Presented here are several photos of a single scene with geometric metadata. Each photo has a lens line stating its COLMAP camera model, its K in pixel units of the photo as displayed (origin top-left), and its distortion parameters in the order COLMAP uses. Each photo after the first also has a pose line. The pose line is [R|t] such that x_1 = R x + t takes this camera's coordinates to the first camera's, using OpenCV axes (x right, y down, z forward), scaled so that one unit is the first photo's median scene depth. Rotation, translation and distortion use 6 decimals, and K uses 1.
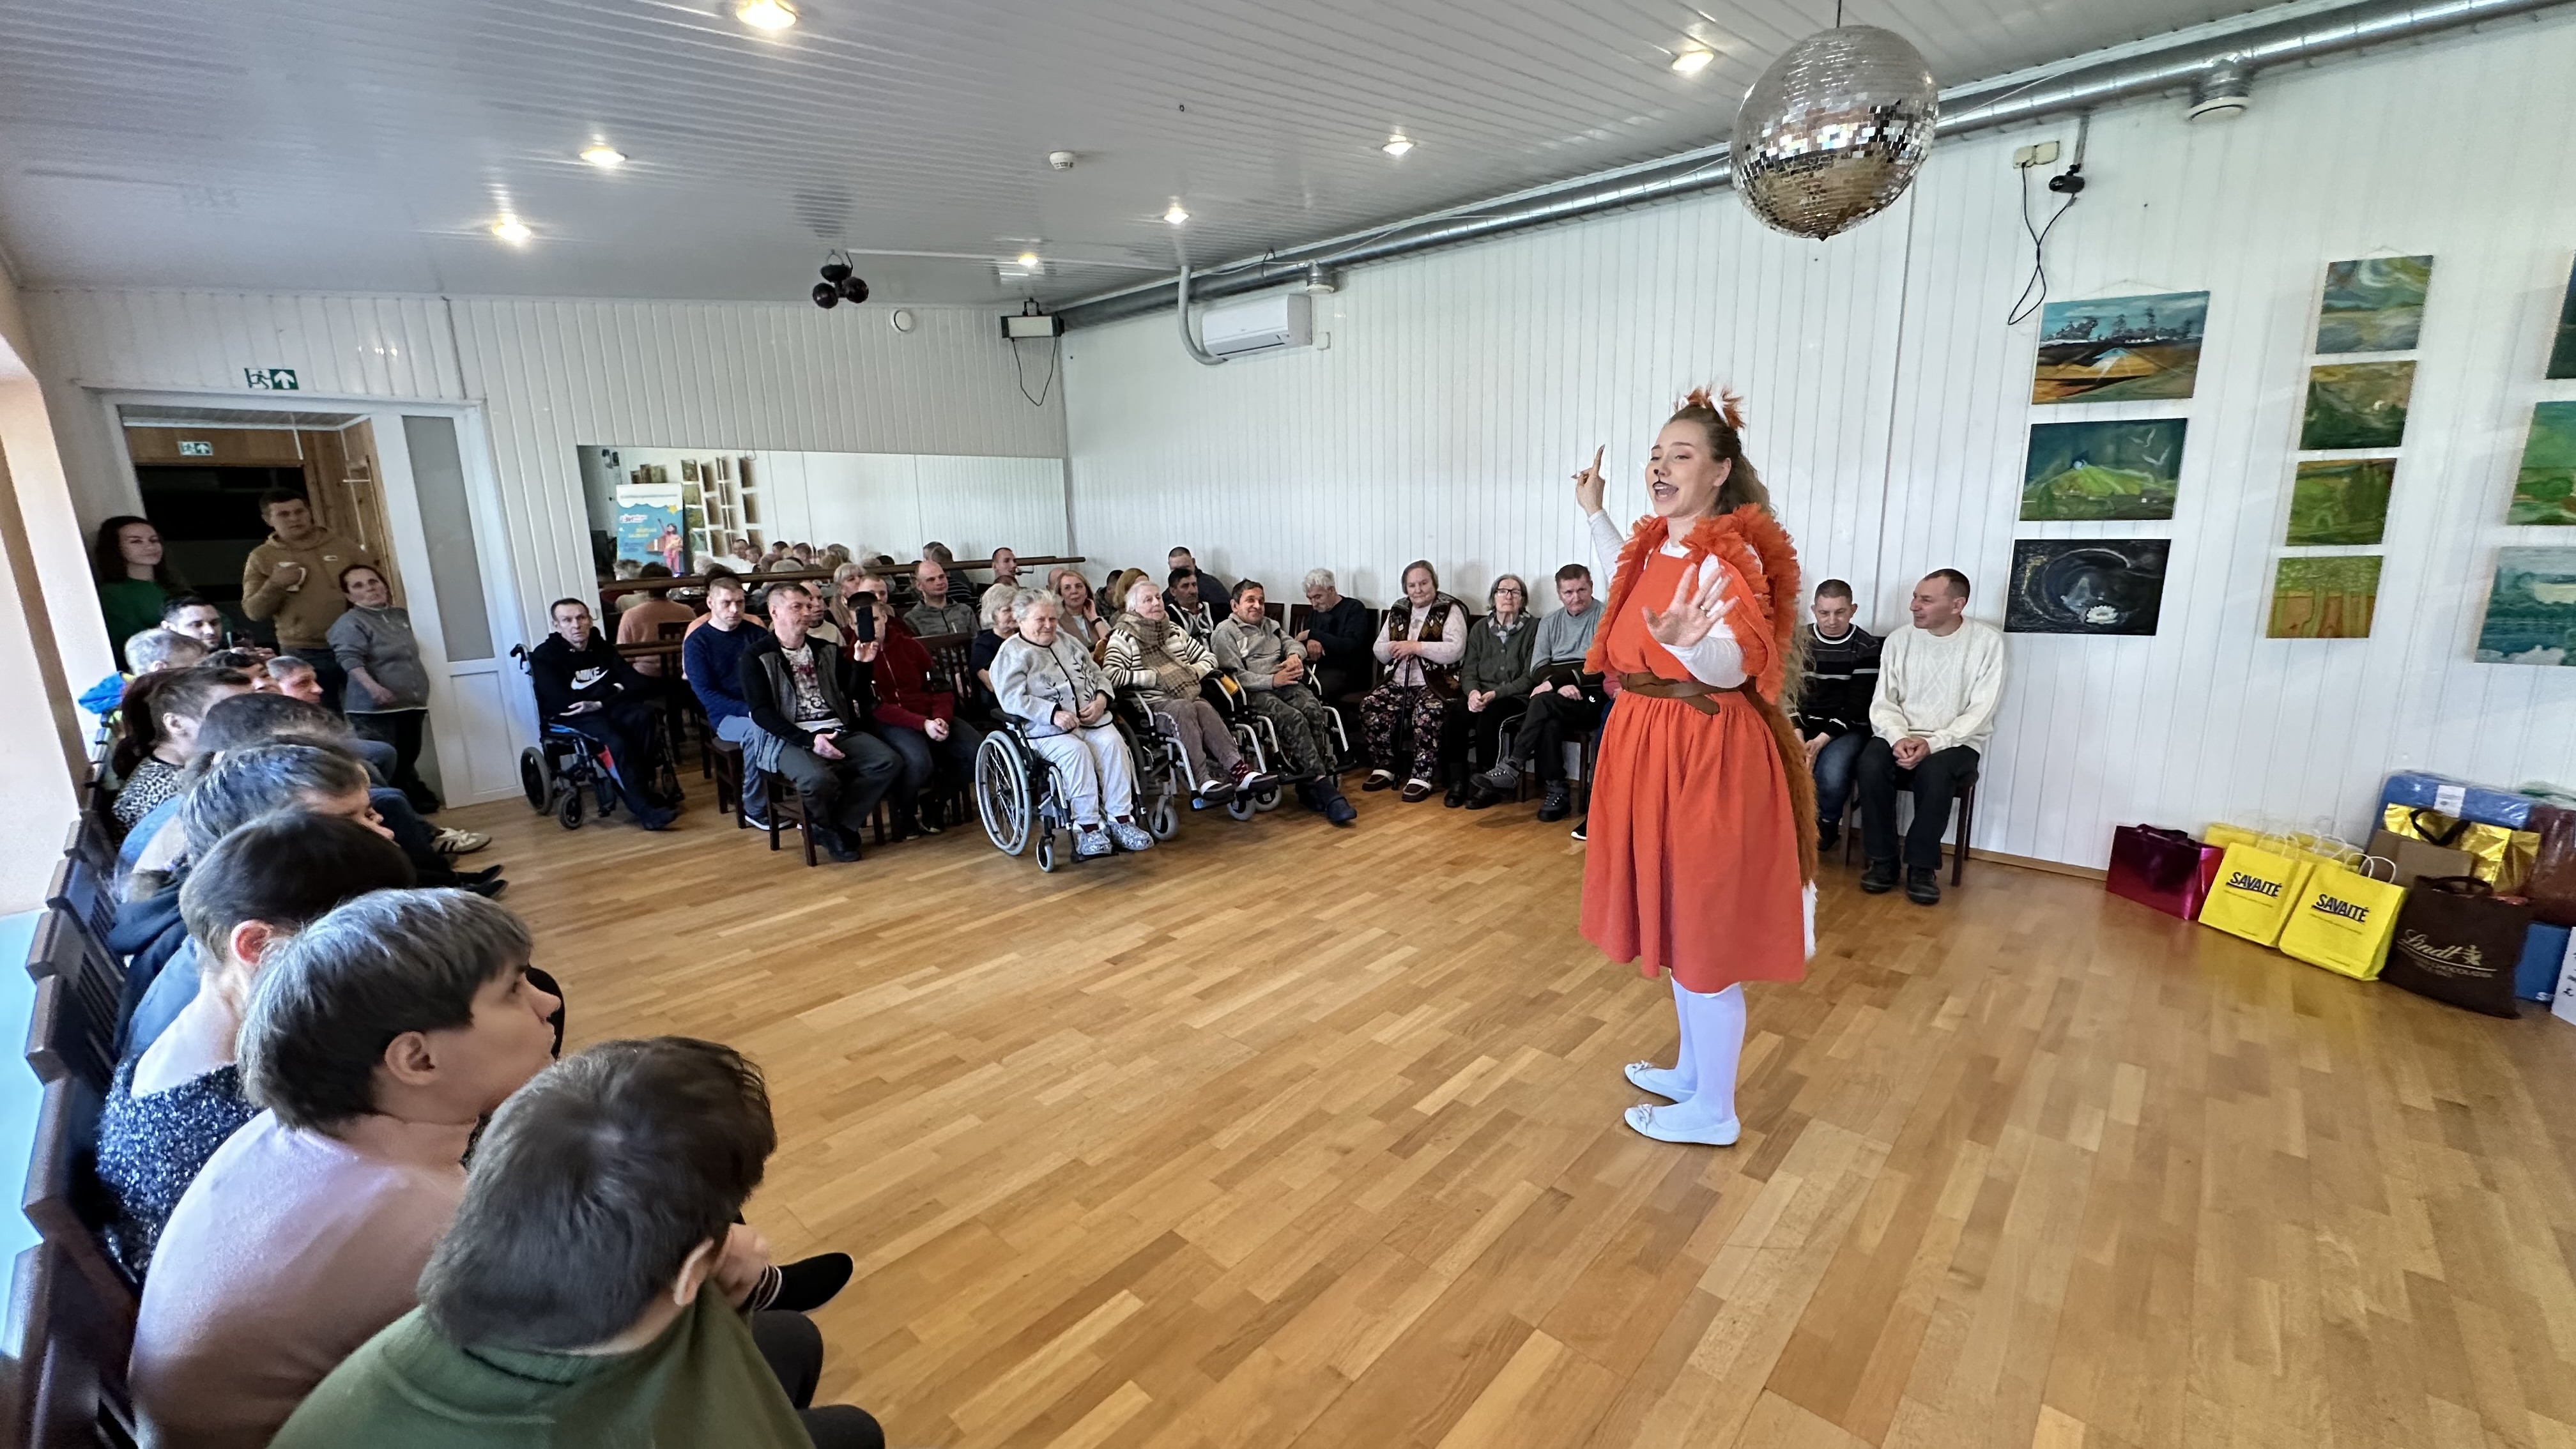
lens RADIAL K [[1024.3, 0, 1288.0], [0, 1024.3, 724.5], [0, 0, 1]] dist [-0.001458, -0.000010]
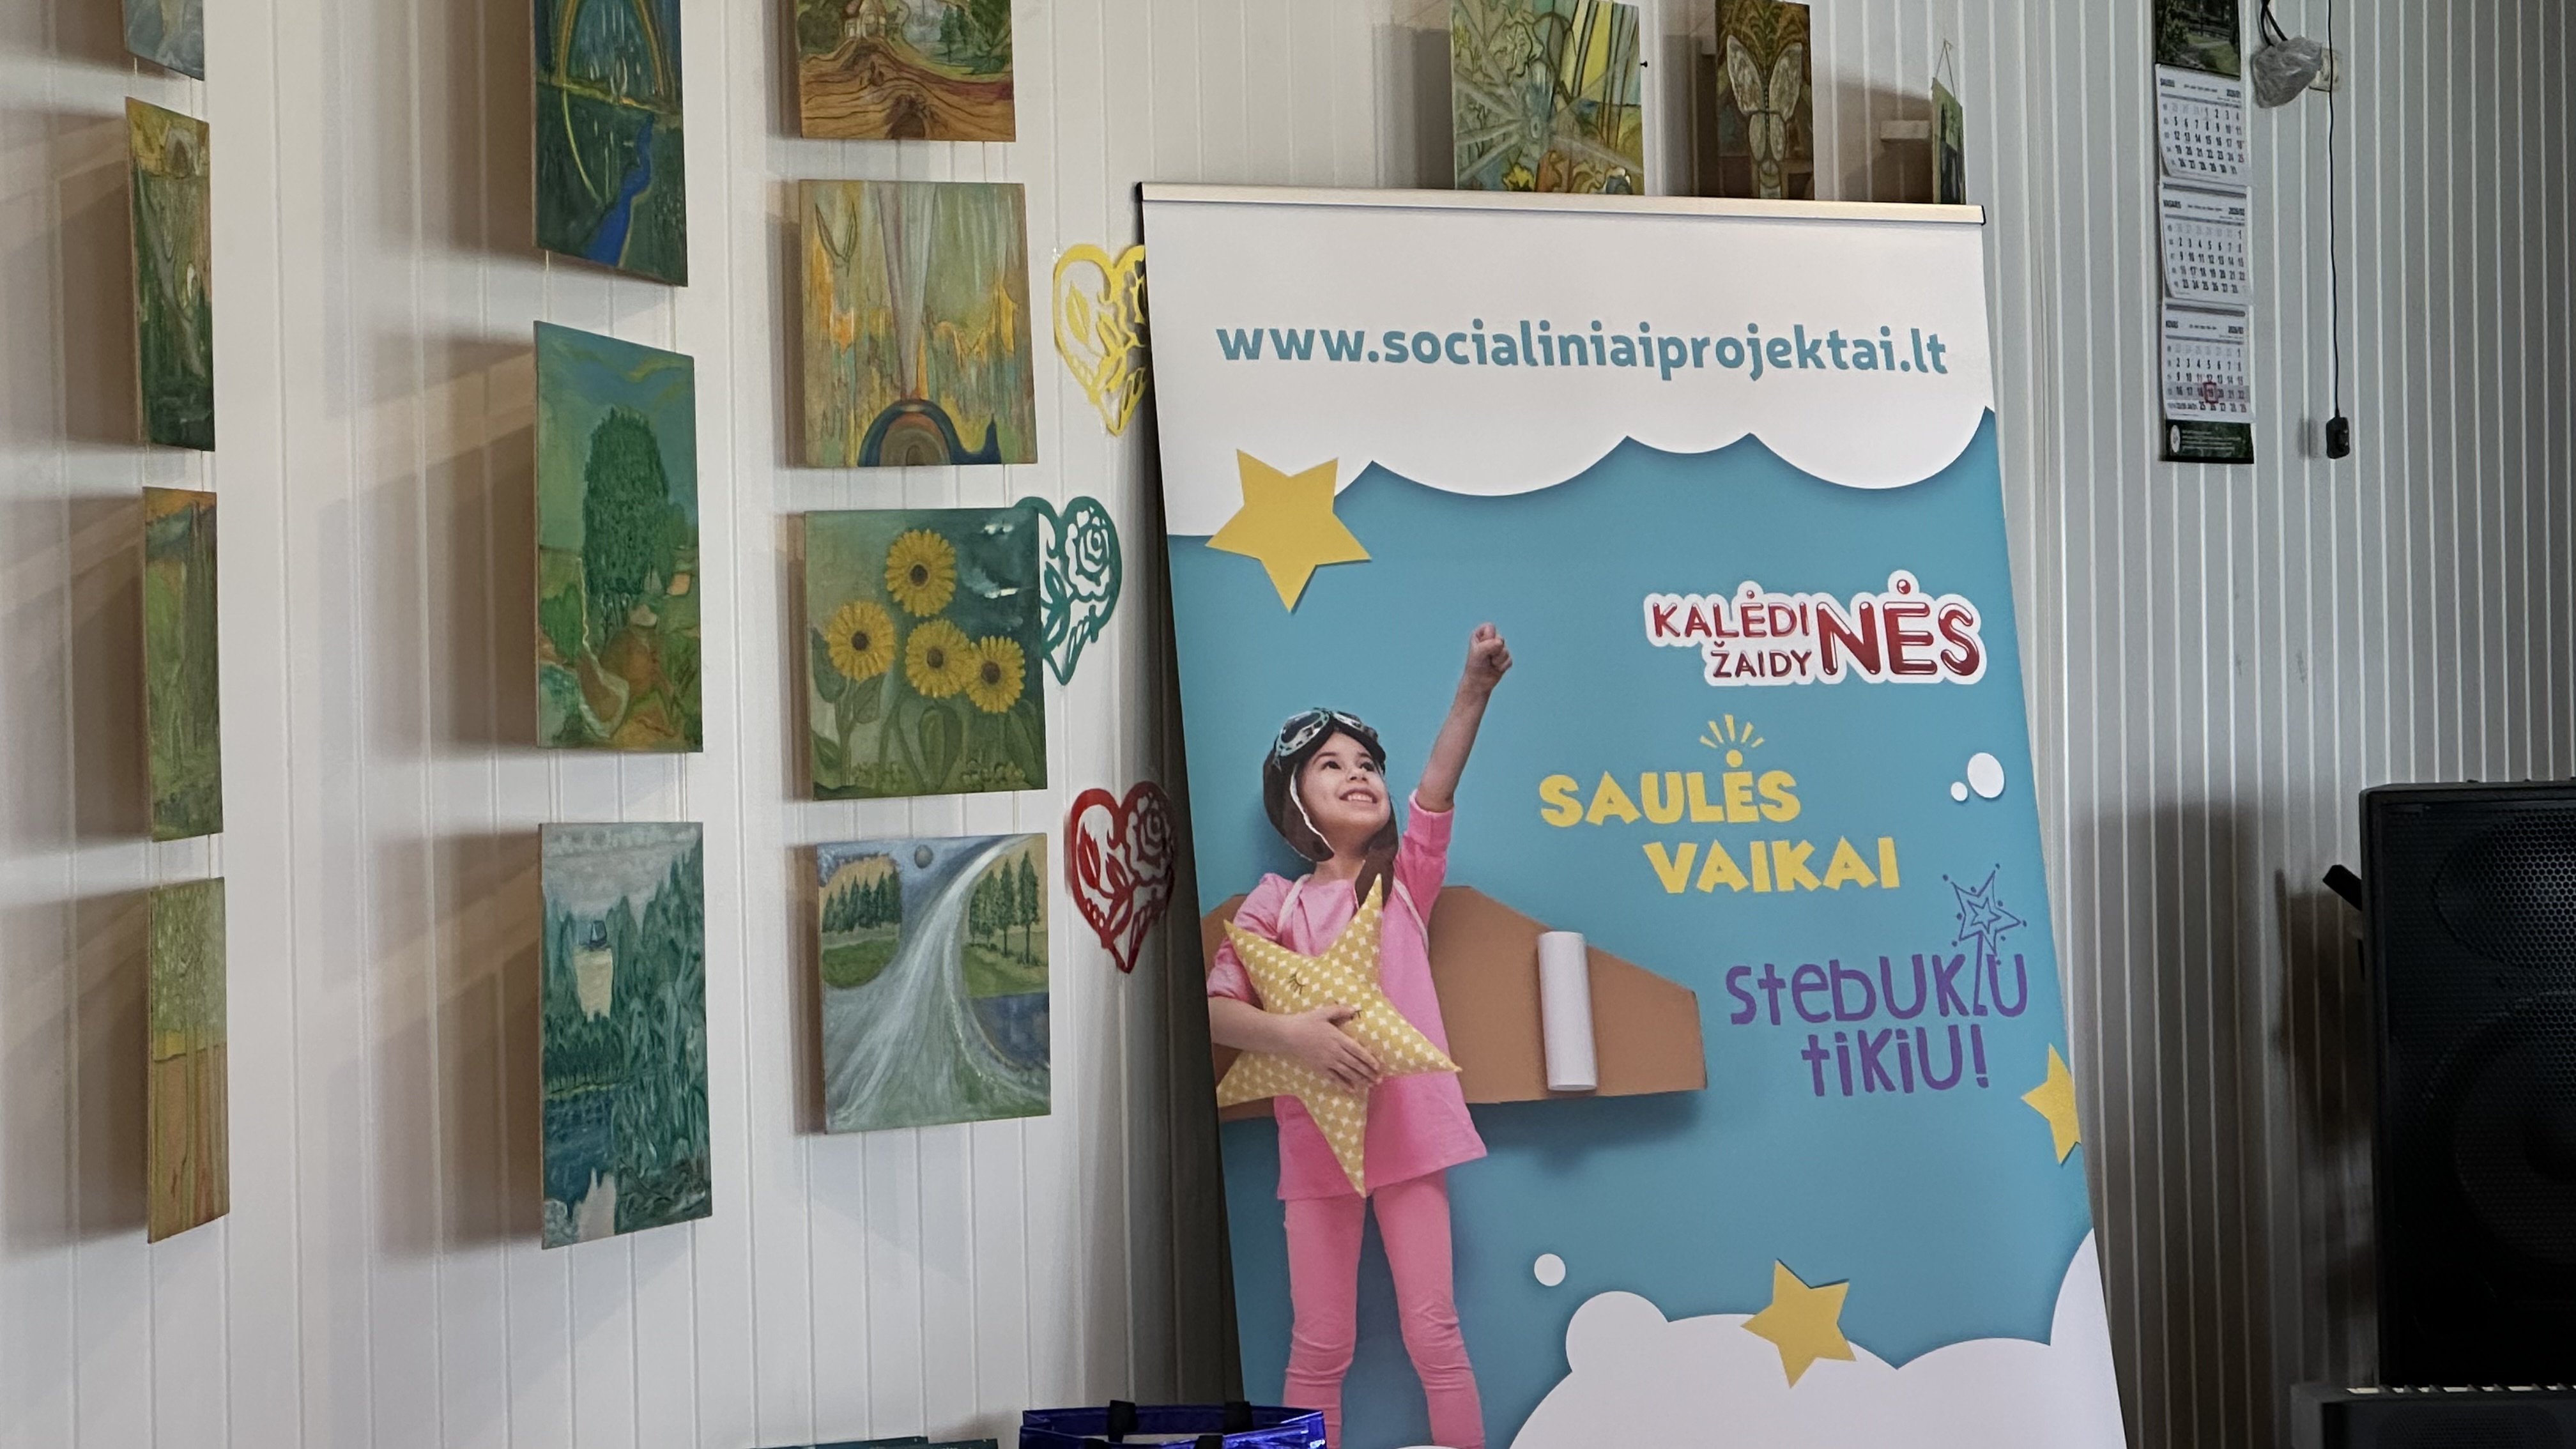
lens RADIAL K [[7007.6, 0, 1288.0], [0, 7007.6, 724.5], [0, 0, 1]] dist [-0.639153, 21.506202]
pose [[-0.215466, 0.028336, 0.976100, -0.495226], [0.229906, 0.972953, 0.022505, -0.141123], [-0.949061, 0.229261, -0.216153, 0.870646]]
